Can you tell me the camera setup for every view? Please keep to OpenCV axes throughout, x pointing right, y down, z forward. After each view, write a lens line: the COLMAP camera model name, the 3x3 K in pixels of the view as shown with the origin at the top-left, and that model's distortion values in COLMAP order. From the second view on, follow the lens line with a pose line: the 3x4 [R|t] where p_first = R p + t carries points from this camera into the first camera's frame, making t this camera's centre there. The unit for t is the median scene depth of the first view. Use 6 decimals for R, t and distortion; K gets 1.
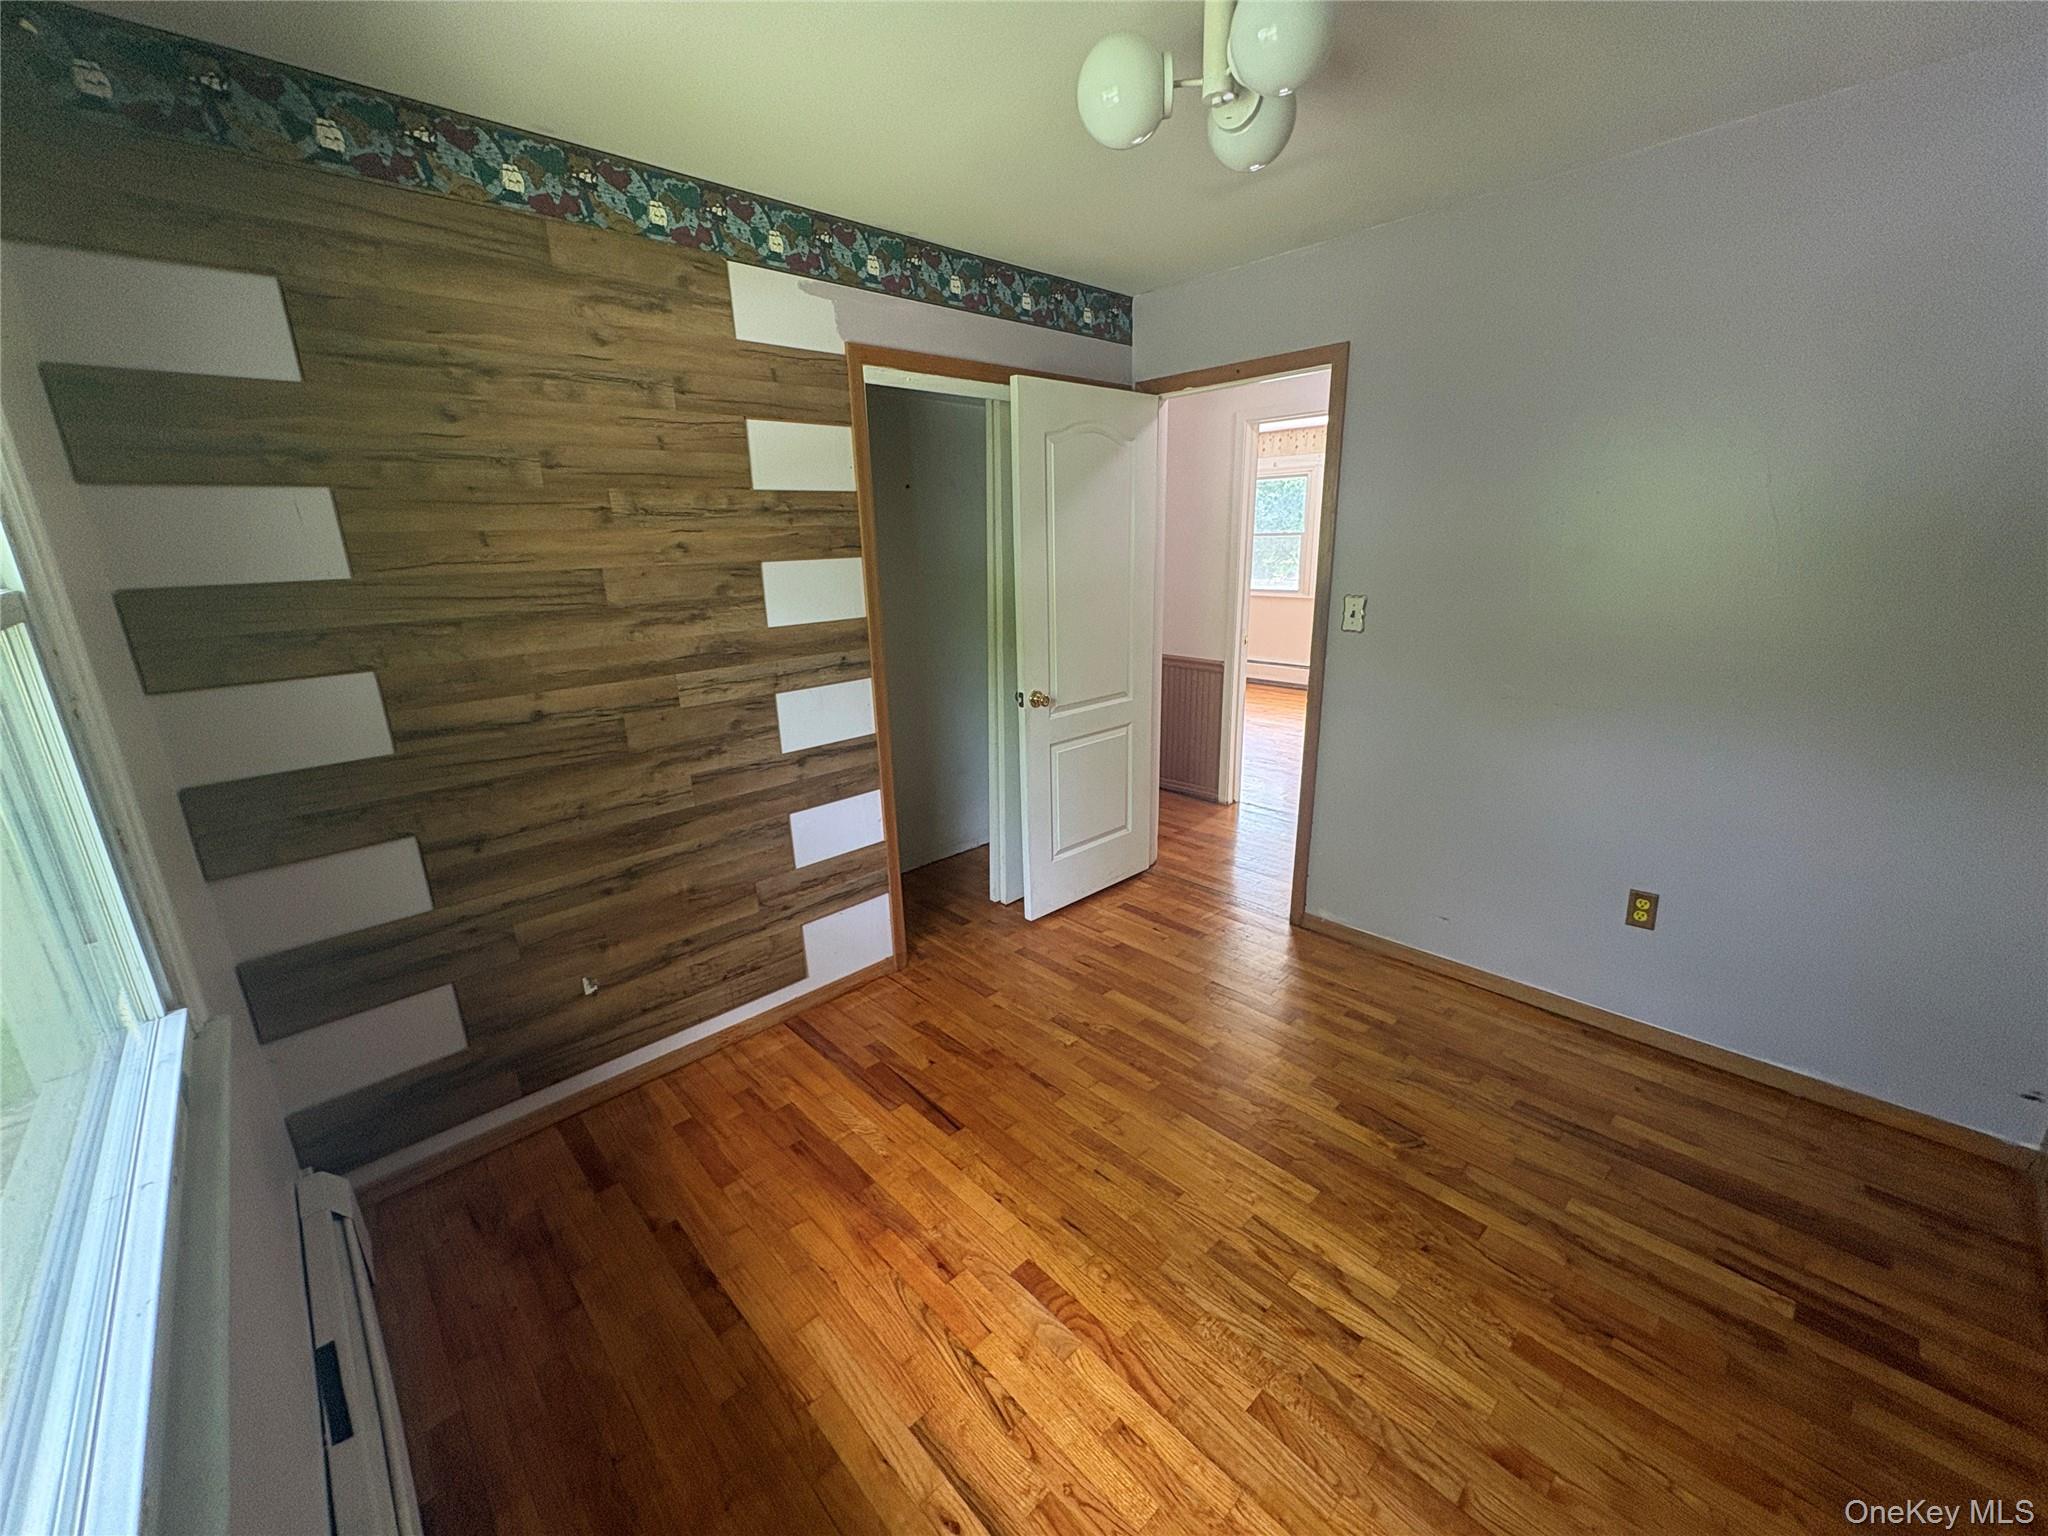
lens RADIAL K [[817.5, 0, 1020.9], [0, 817.5, 769.9], [0, 0, 1]] dist [-0.001348, 0.000212]
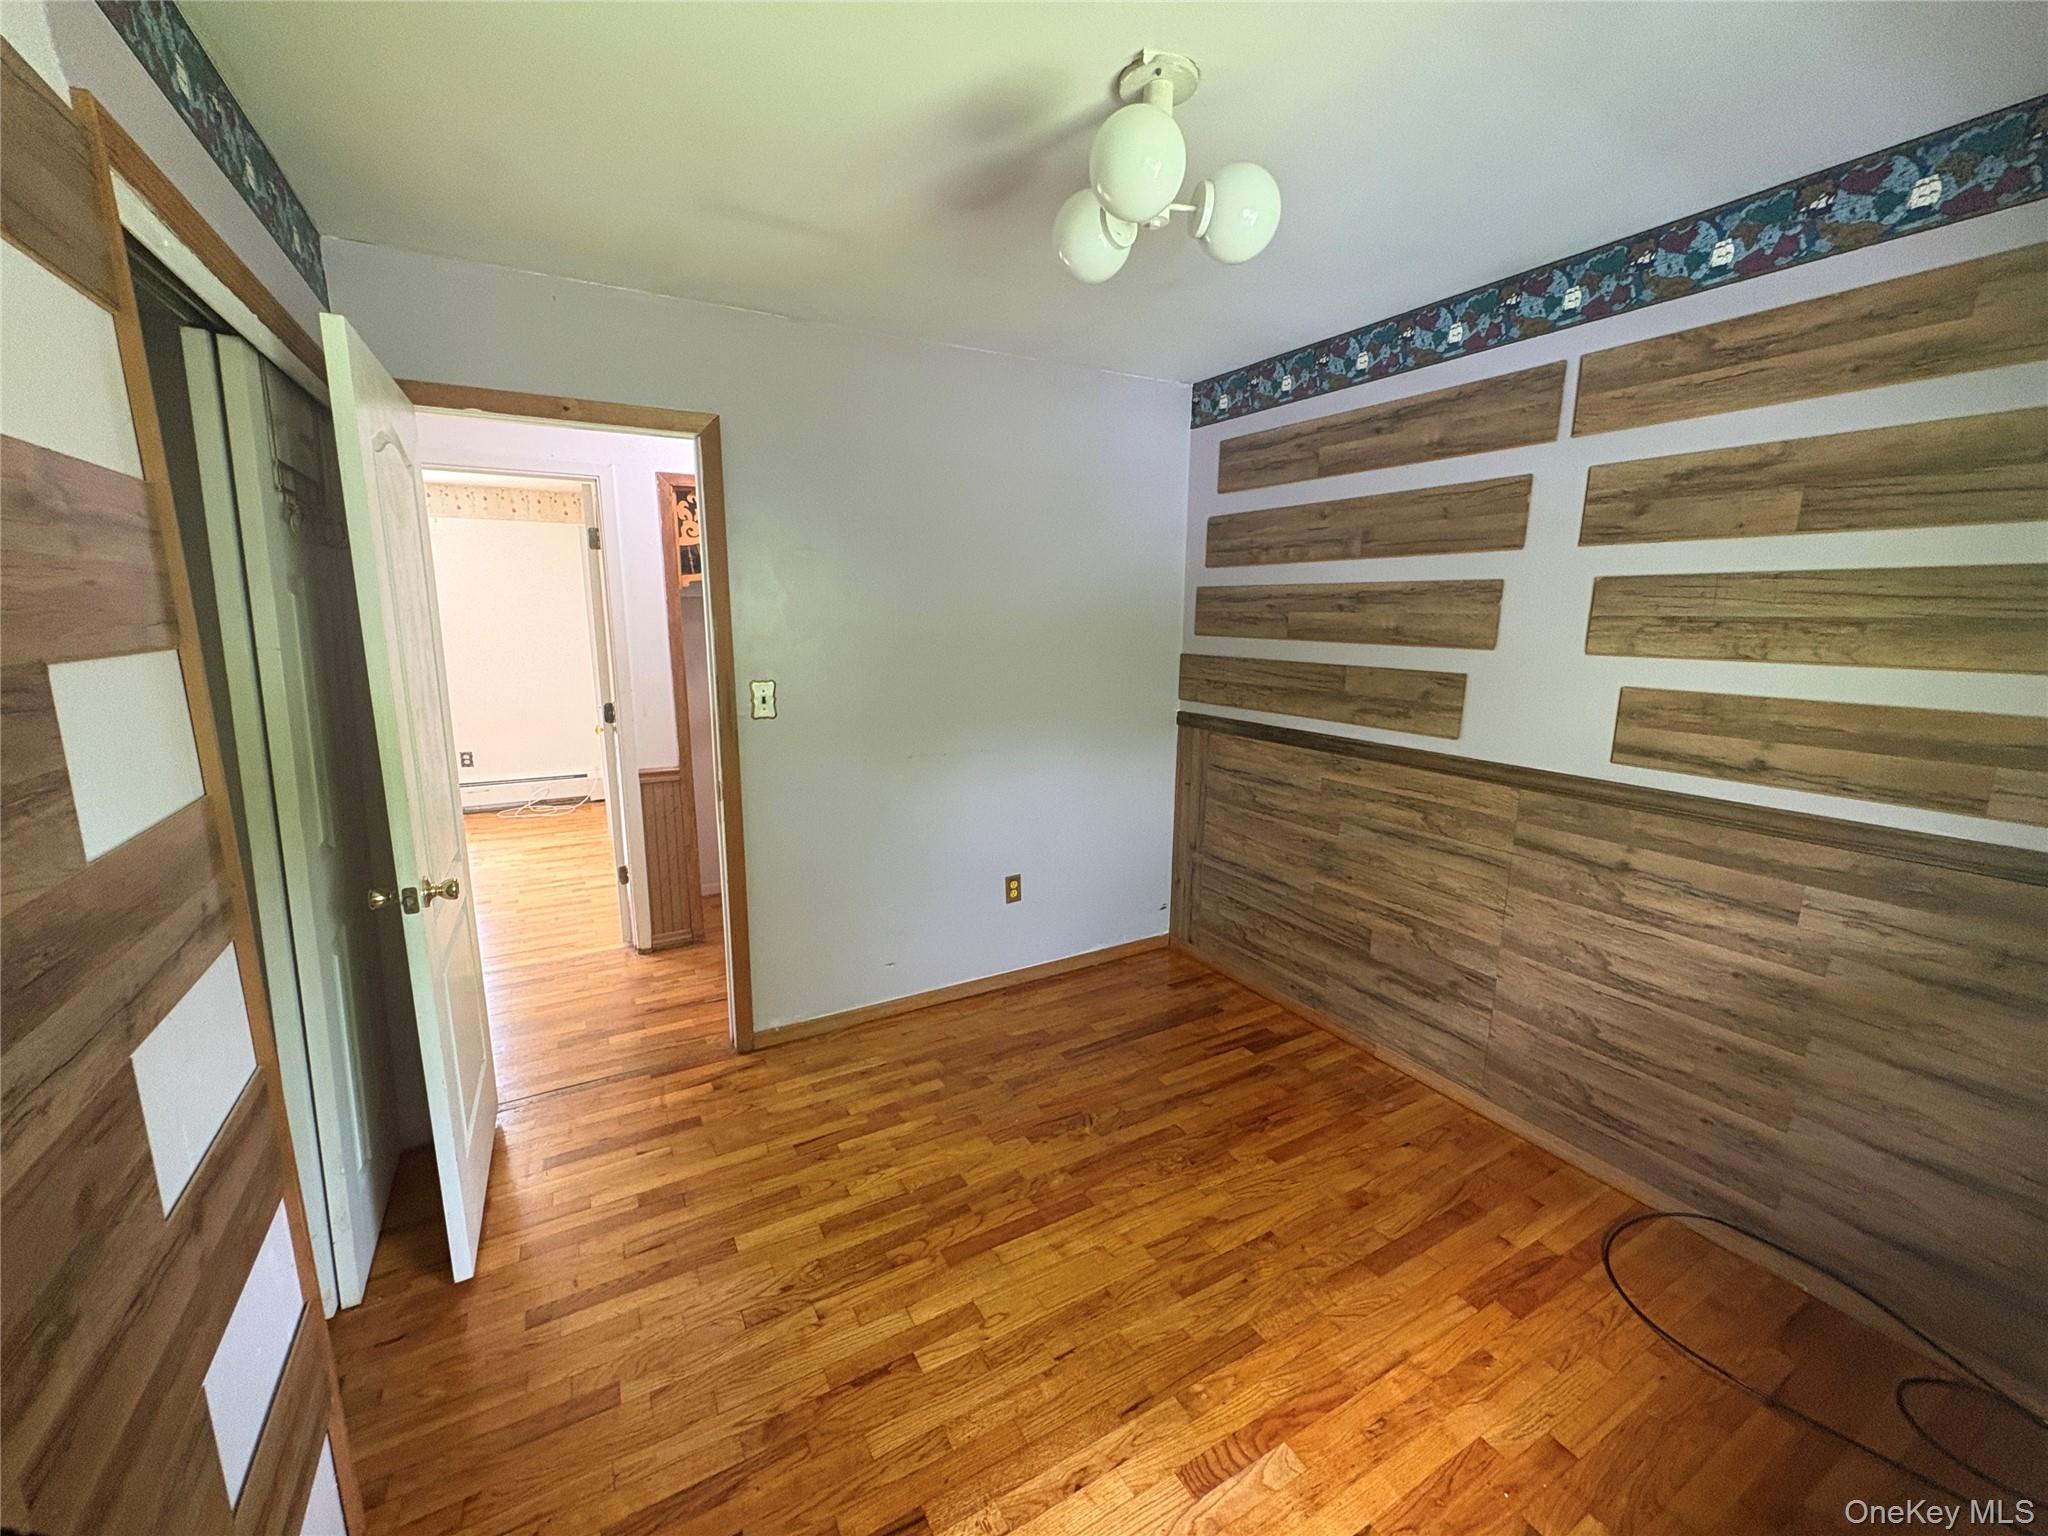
lens RADIAL K [[817.5, 0, 1020.9], [0, 817.5, 769.9], [0, 0, 1]] dist [-0.001348, 0.000212]
pose [[0.240776, -0.157471, 0.957721, -0.527213], [0.259033, 0.961385, 0.092952, -0.147086], [-0.935376, 0.225701, 0.272269, 0.572065]]
